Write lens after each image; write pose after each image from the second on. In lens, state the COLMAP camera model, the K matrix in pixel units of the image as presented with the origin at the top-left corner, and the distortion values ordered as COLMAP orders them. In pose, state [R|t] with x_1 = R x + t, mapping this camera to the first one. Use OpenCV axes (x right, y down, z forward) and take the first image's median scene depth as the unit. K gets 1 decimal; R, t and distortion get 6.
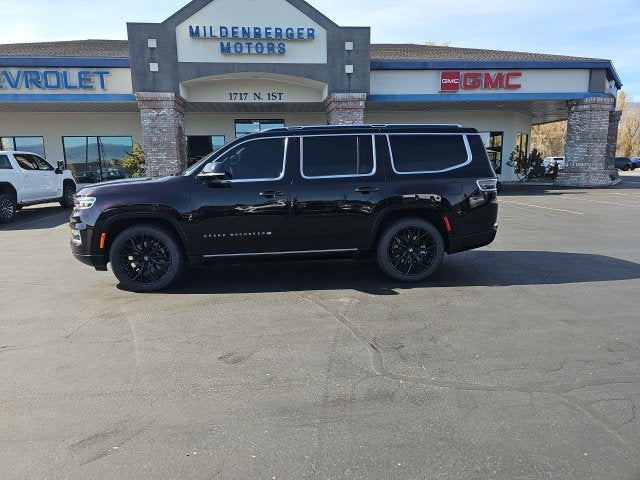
lens RADIAL K [[414.9, 0, 318.5], [0, 414.9, 234.5], [0, 0, 1]] dist [0.056964, -0.045900]
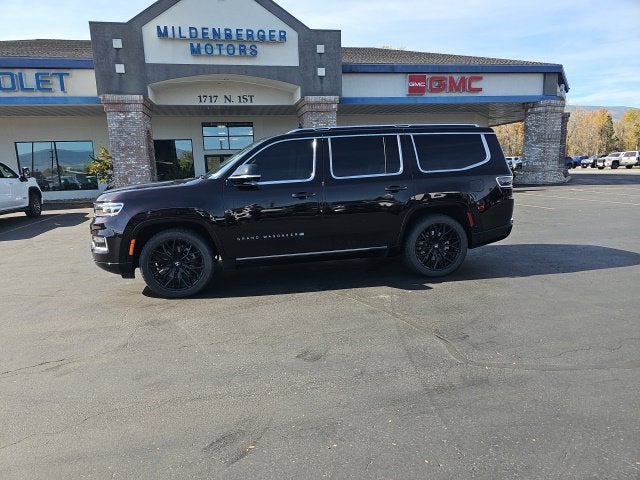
lens RADIAL K [[415.3, 0, 318.0], [0, 415.3, 239.8], [0, 0, 1]] dist [0.057720, -0.047460]
pose [[0.994635, -0.033837, 0.097756, -0.048608], [0.033457, 0.999425, 0.005524, 0.001802], [-0.097887, -0.002224, 0.995195, -0.000707]]
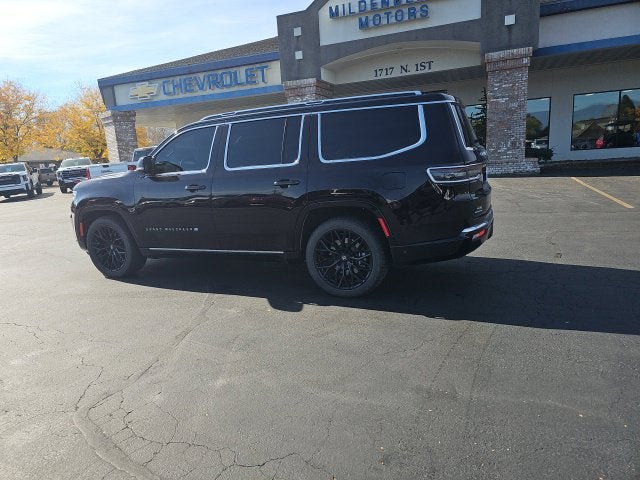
lens RADIAL K [[418.5, 0, 317.0], [0, 418.5, 236.1], [0, 0, 1]] dist [0.055503, -0.047378]
pose [[0.883632, 0.053205, -0.465150, 0.155243], [-0.028175, 0.997764, 0.060605, -0.014587], [0.467334, -0.040447, 0.883155, 0.075892]]
